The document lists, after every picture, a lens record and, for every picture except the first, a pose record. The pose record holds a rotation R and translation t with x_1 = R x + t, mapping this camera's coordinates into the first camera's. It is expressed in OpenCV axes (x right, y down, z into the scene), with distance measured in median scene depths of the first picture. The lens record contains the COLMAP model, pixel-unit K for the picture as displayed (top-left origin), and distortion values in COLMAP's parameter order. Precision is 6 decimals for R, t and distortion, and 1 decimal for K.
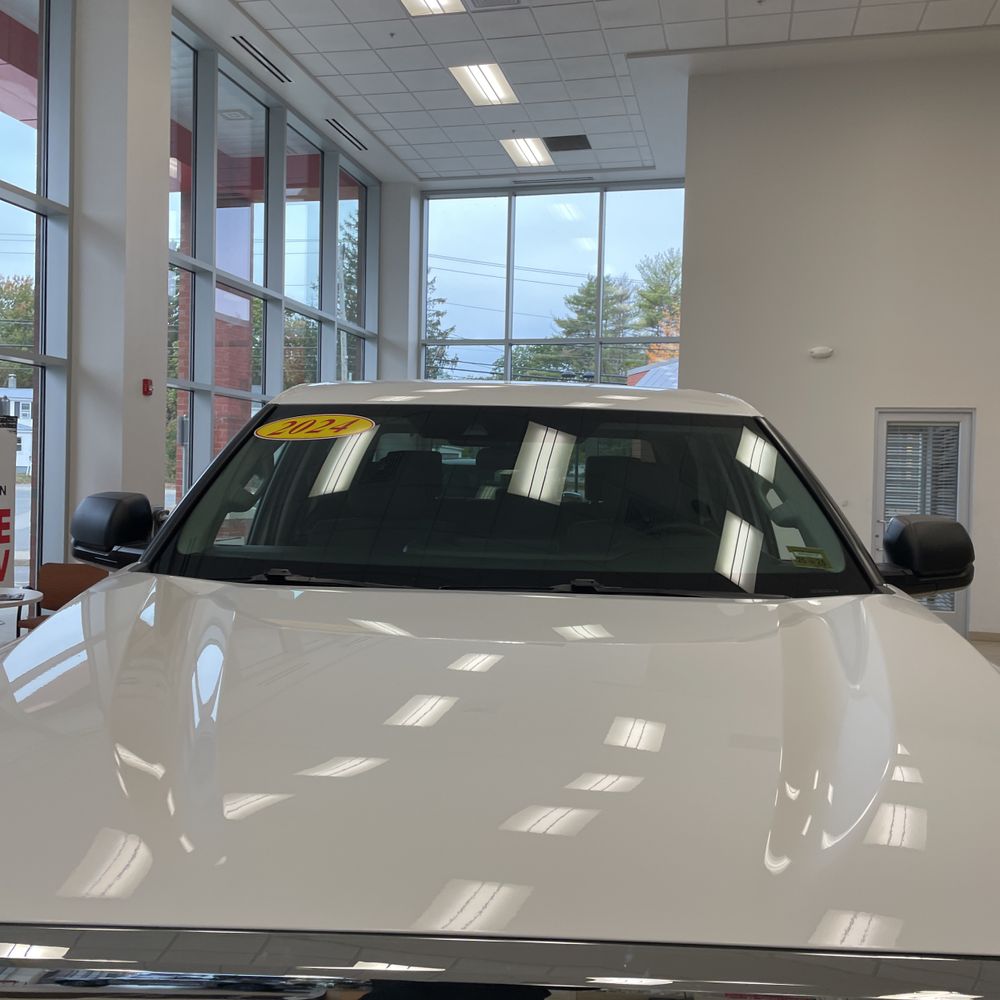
lens RADIAL K [[1012.1, 0, 500.0], [0, 1012.1, 500.0], [0, 0, 1]] dist [0.096301, -0.104909]
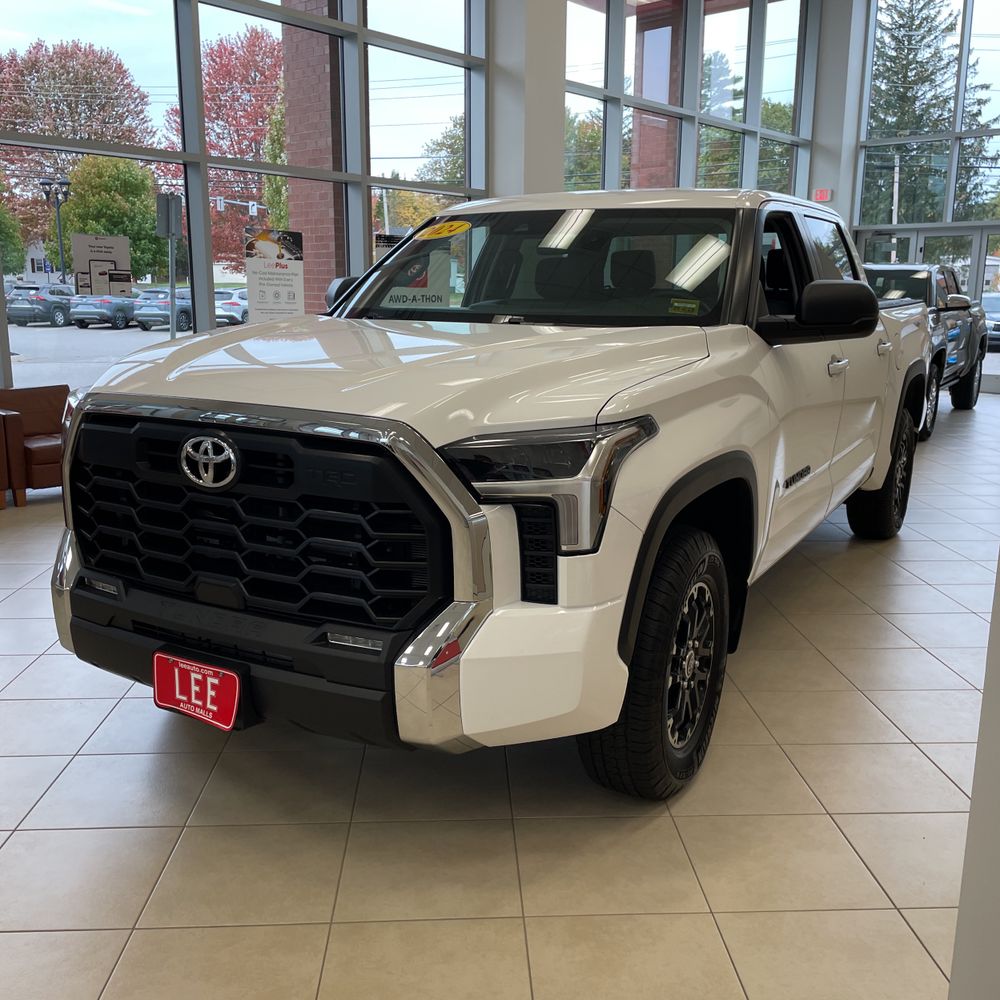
lens RADIAL K [[1008.1, 0, 505.5], [0, 1008.1, 508.3], [0, 0, 1]] dist [0.103508, -0.152819]
pose [[0.881765, 0.082002, -0.464506, 0.136241], [0.002322, 0.984006, 0.178119, 0.014423], [0.471683, -0.158137, 0.867472, -0.076767]]
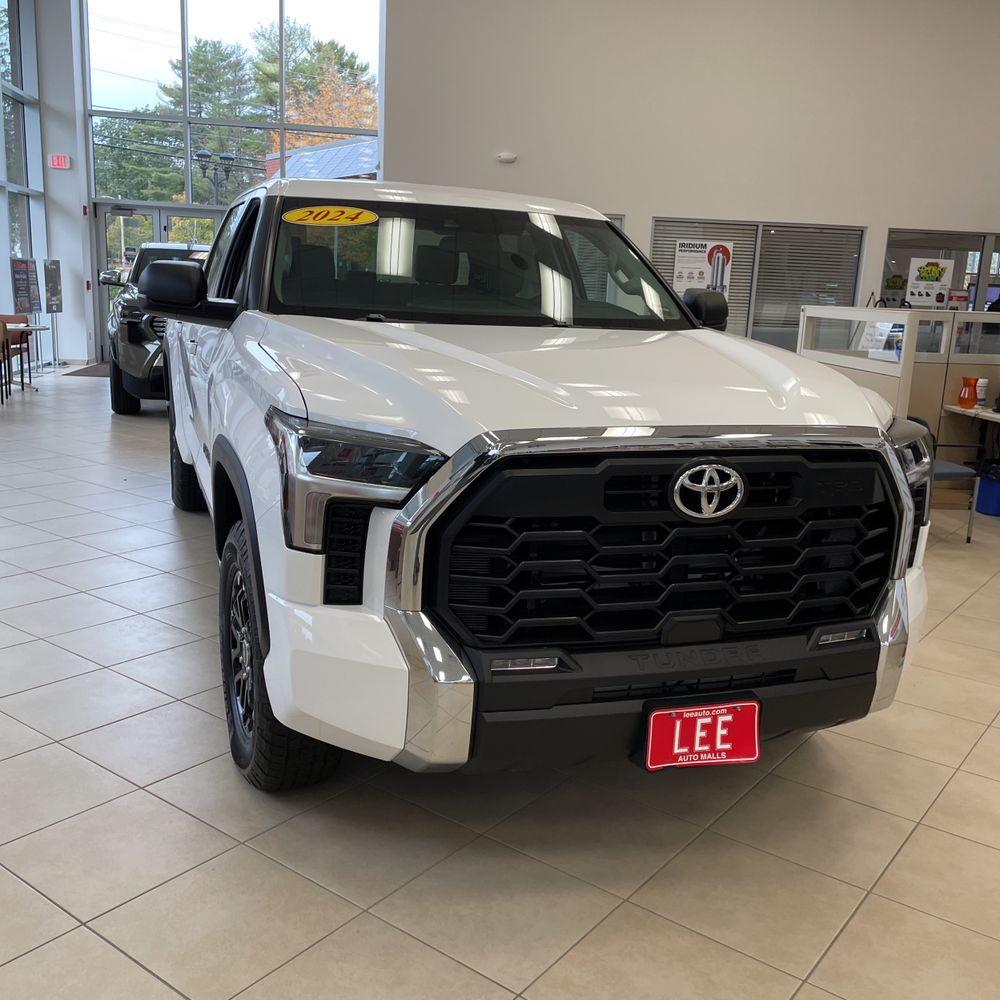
lens RADIAL K [[1000.5, 0, 515.4], [0, 1000.5, 499.3], [0, 0, 1]] dist [0.083414, -0.111220]
pose [[0.928697, -0.061317, 0.365735, -0.097064], [-0.012692, 0.980402, 0.196597, 0.006804], [-0.370622, -0.187221, 0.909719, -0.084665]]
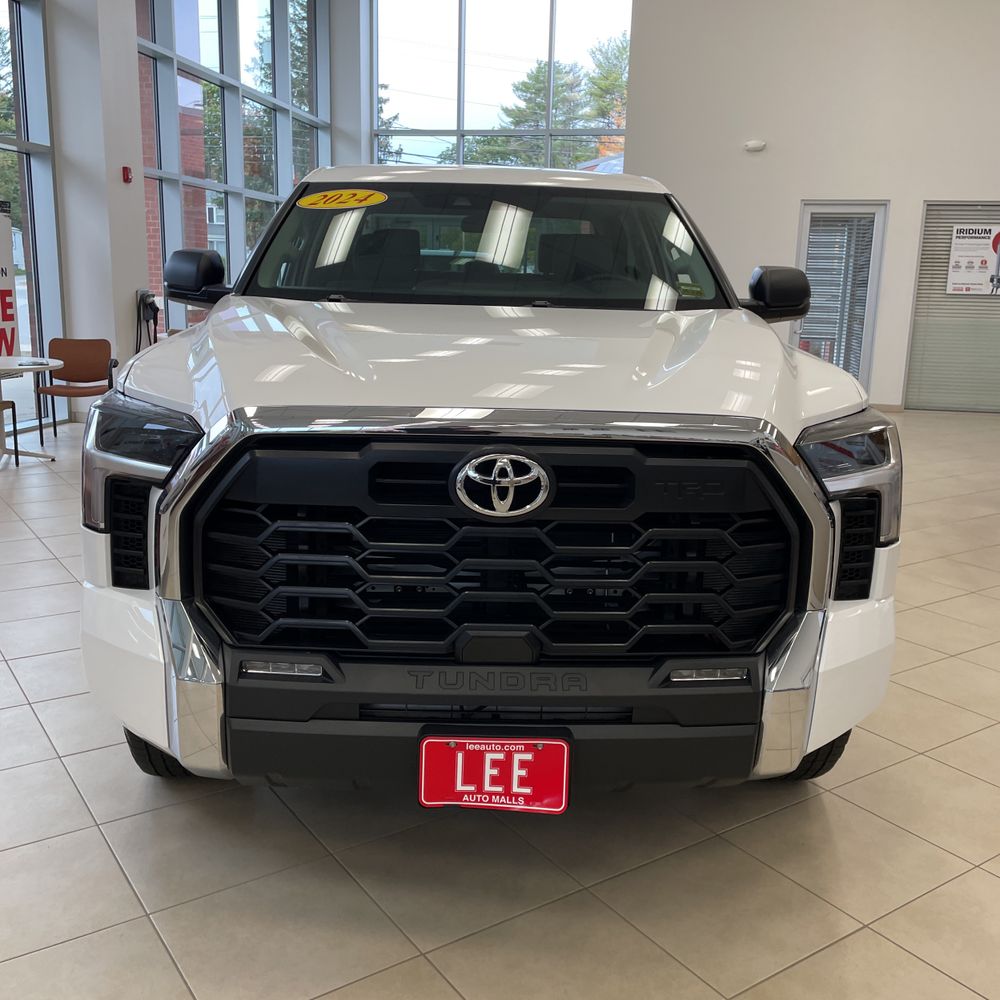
lens RADIAL K [[1007.5, 0, 509.2], [0, 1007.5, 486.5], [0, 0, 1]] dist [0.091458, -0.126353]
pose [[0.998188, -0.012487, 0.058865, -0.009160], [0.001738, 0.983805, 0.179234, 0.012836], [-0.060150, -0.178807, 0.982044, -0.084376]]
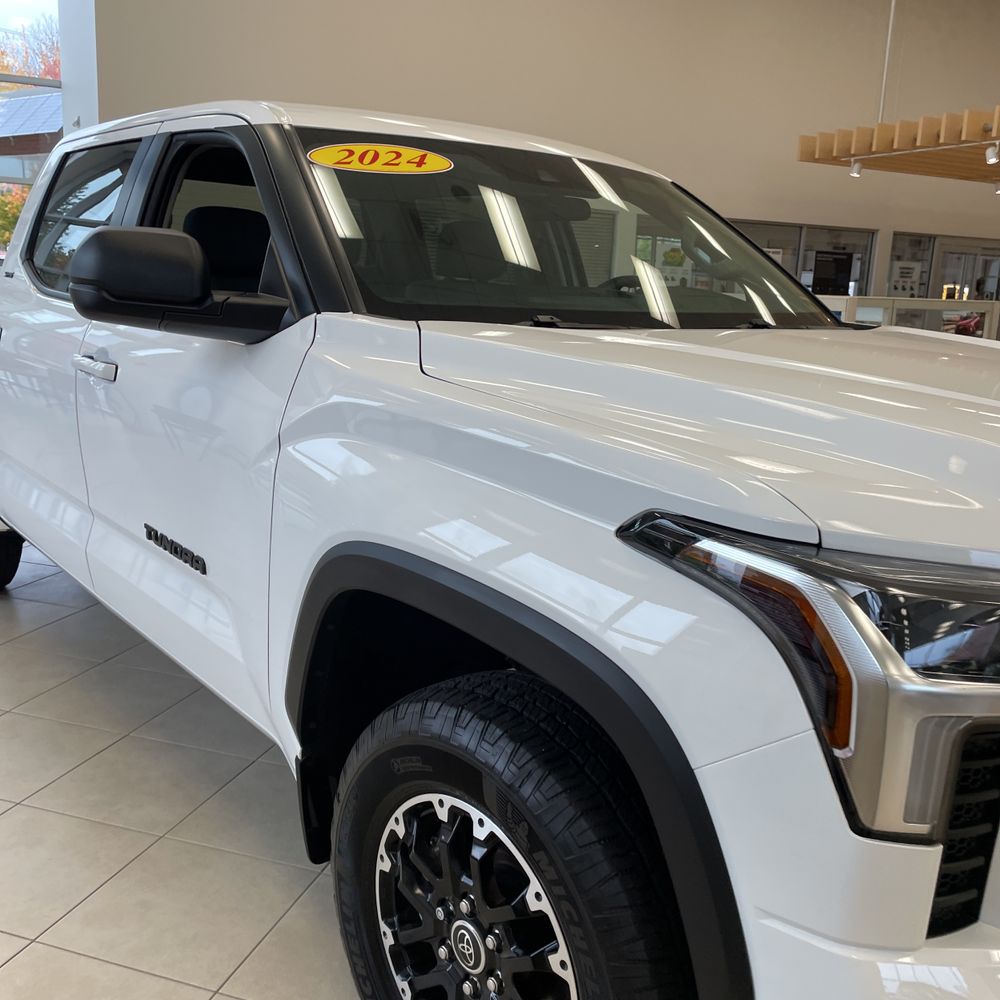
lens RADIAL K [[1000.5, 0, 515.4], [0, 1000.5, 499.3], [0, 0, 1]] dist [0.083414, -0.111220]
pose [[0.768781, -0.127948, 0.626582, -0.138417], [-0.007230, 0.977980, 0.208574, 0.006744], [-0.639472, -0.164877, 0.750927, 0.045945]]
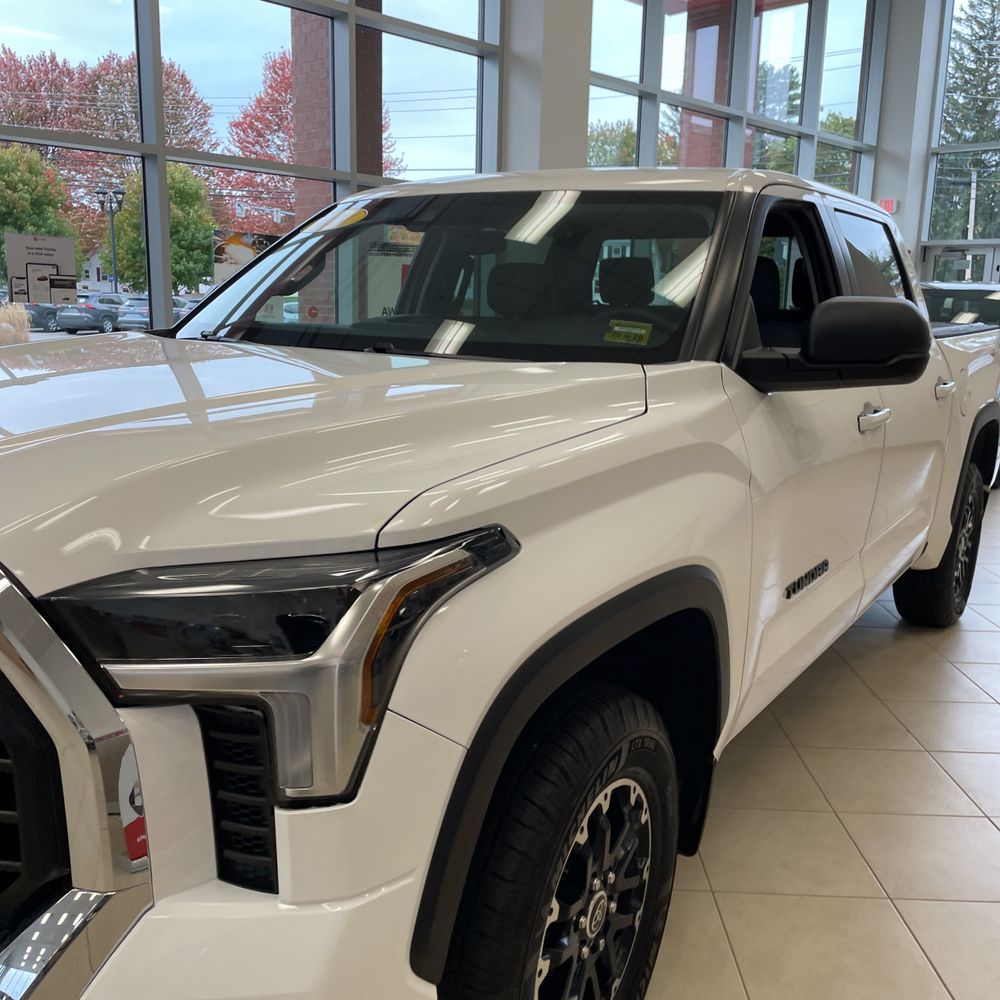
lens RADIAL K [[1025.2, 0, 491.4], [0, 1025.2, 516.6], [0, 0, 1]] dist [0.077159, -0.115957]
pose [[0.847816, 0.103682, -0.520057, 0.126085], [-0.016541, 0.985393, 0.169489, 0.011625], [0.530033, -0.135093, 0.837147, 0.014567]]
